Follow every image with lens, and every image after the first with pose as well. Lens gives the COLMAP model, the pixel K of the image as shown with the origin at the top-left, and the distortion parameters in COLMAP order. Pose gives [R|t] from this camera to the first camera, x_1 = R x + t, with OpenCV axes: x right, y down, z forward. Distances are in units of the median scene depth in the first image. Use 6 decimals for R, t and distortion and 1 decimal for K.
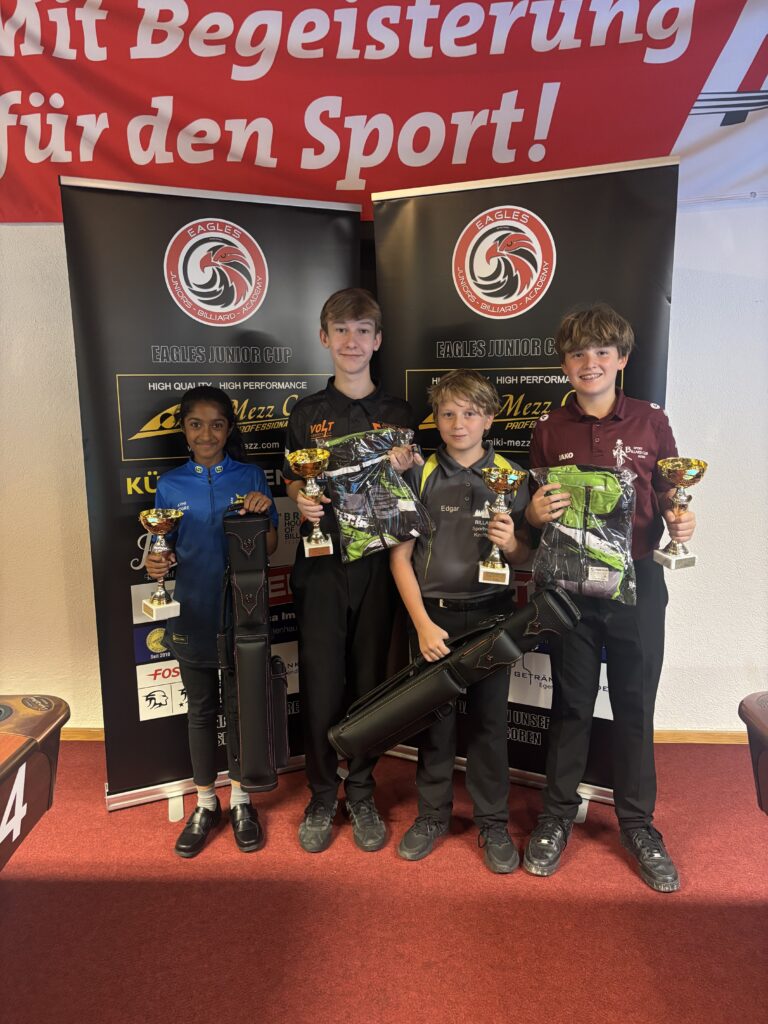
lens RADIAL K [[788.0, 0, 390.3], [0, 788.0, 510.3], [0, 0, 1]] dist [0.031685, -0.029829]
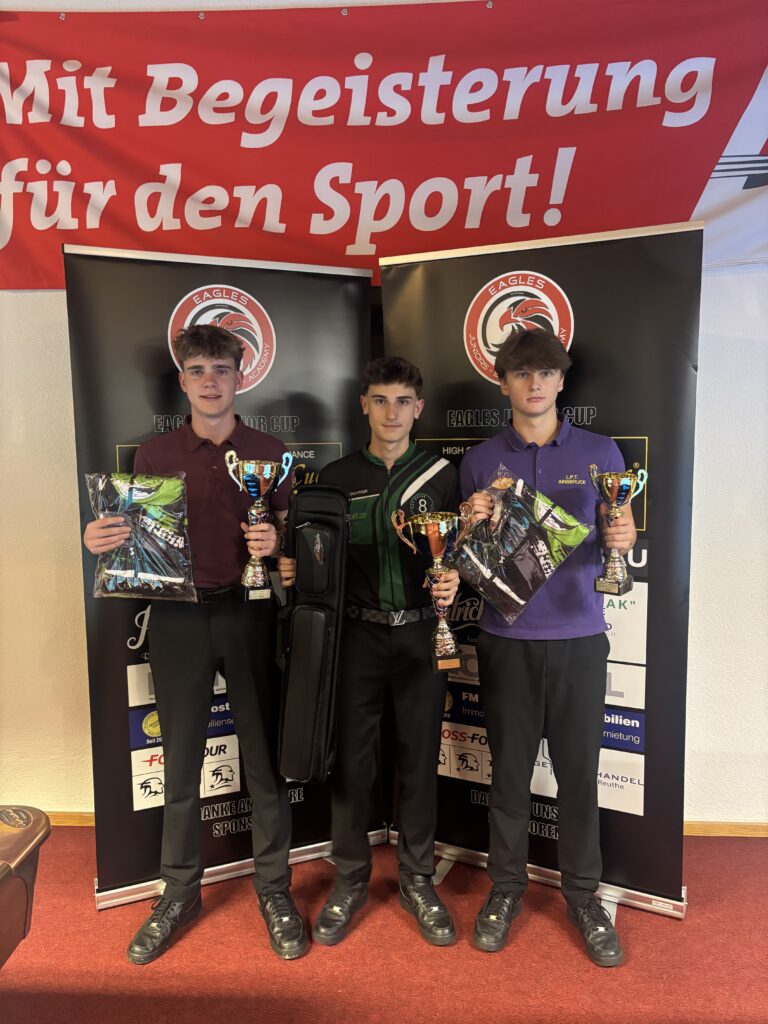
lens RADIAL K [[788.0, 0, 380.9], [0, 788.0, 516.7], [0, 0, 1]] dist [0.031685, -0.029829]
pose [[0.999816, 0.002028, -0.019054, -0.006310], [-0.003120, 0.998344, -0.057442, -0.028130], [0.018906, 0.057491, 0.998167, 0.047896]]
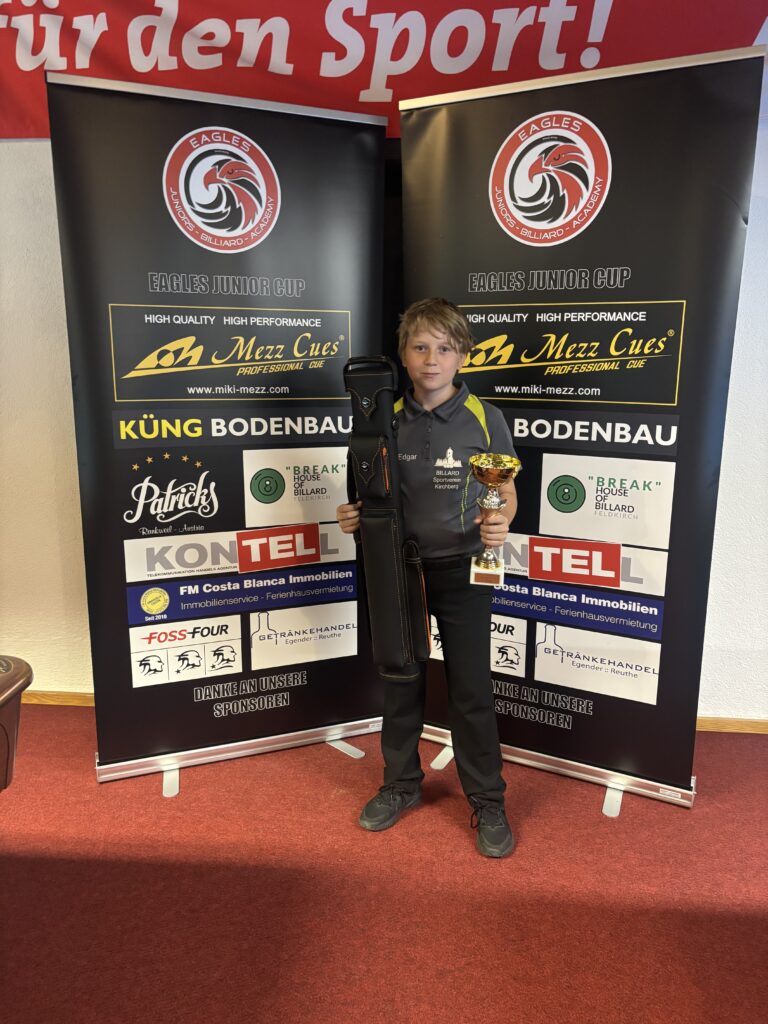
lens RADIAL K [[788.0, 0, 376.8], [0, 788.0, 519.9], [0, 0, 1]] dist [0.031685, -0.029829]
pose [[0.998904, 0.025264, -0.039401, -0.002049], [-0.023491, 0.998718, 0.044833, 0.022933], [0.040483, -0.043859, 0.998217, 0.099071]]
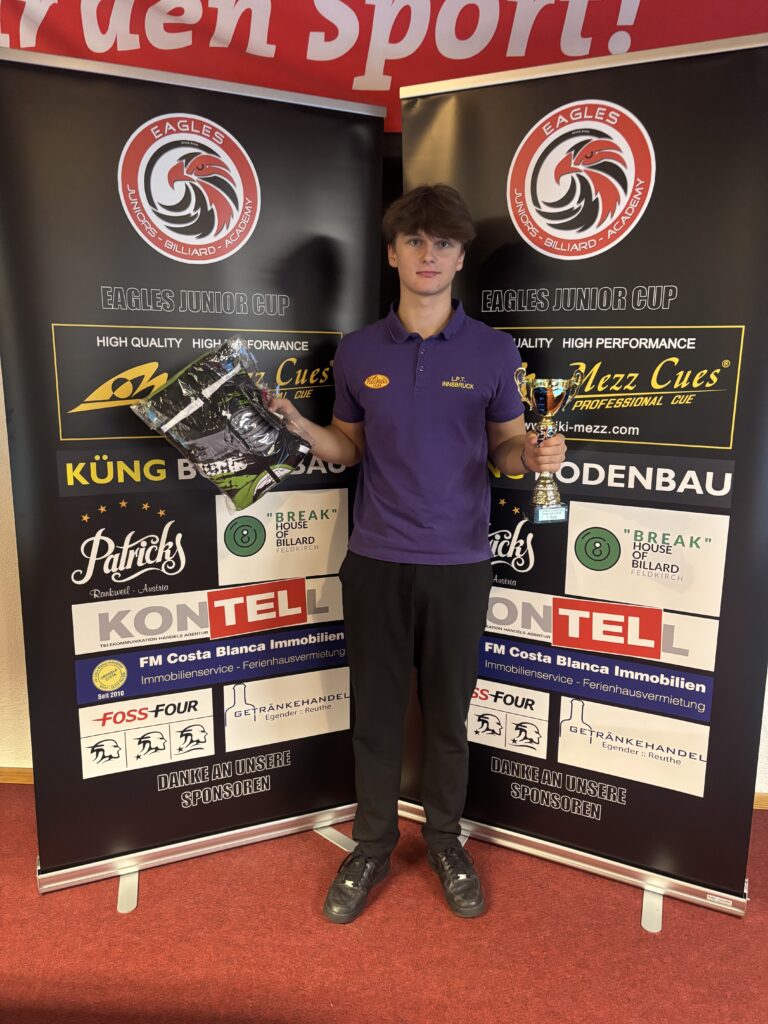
lens RADIAL K [[788.0, 0, 384.9], [0, 788.0, 515.9], [0, 0, 1]] dist [0.031685, -0.029829]
pose [[0.999666, 0.024190, -0.009113, -0.021193], [-0.023890, 0.999212, 0.031689, -0.020532], [0.009873, -0.031461, 0.999456, 0.233208]]
